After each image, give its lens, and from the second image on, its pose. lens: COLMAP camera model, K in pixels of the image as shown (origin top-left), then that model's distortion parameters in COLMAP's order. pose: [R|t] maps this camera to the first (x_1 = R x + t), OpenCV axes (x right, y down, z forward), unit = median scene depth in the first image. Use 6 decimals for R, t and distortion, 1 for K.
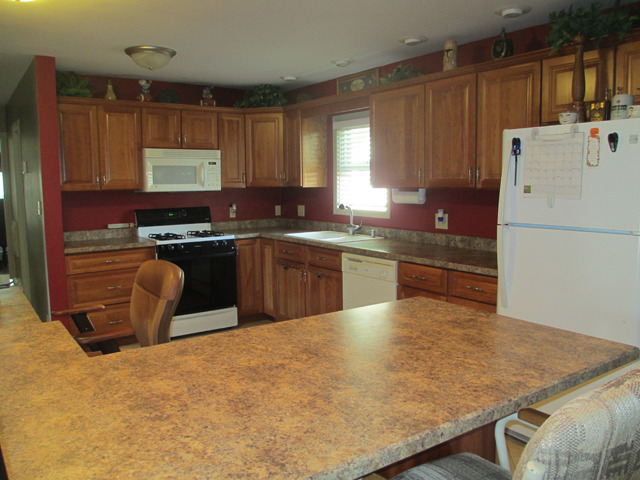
lens RADIAL K [[525.9, 0, 323.2], [0, 525.9, 237.1], [0, 0, 1]] dist [-0.081911, 0.030706]
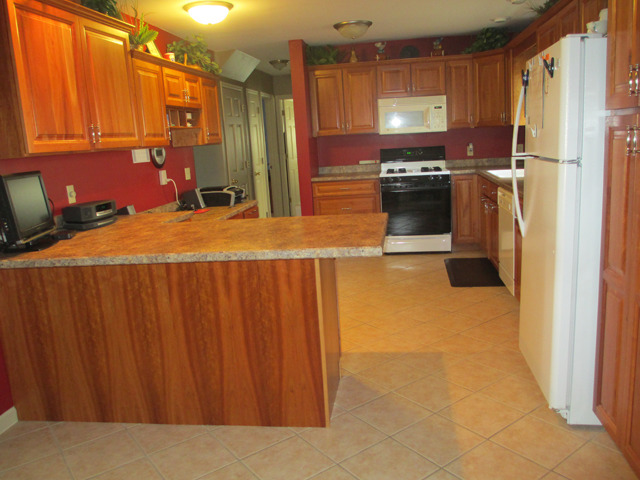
lens RADIAL K [[525.9, 0, 319.8], [0, 525.9, 240.9], [0, 0, 1]] dist [-0.081911, 0.030706]
pose [[0.712074, 0.104868, -0.694229, 0.423130], [-0.020864, 0.991507, 0.128372, 0.006959], [0.701795, -0.076926, 0.708214, -0.006826]]
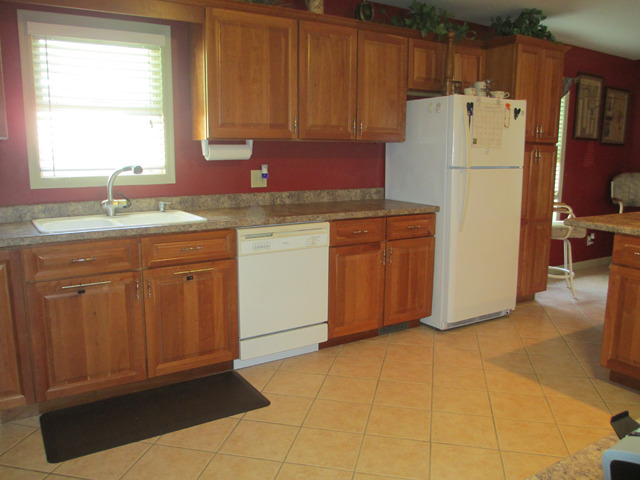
lens RADIAL K [[525.9, 0, 319.4], [0, 525.9, 242.2], [0, 0, 1]] dist [-0.081911, 0.030706]
pose [[0.054756, -0.172892, 0.983418, -0.787477], [0.095844, 0.981257, 0.167176, -0.075497], [-0.993889, 0.085101, 0.070300, 1.012313]]
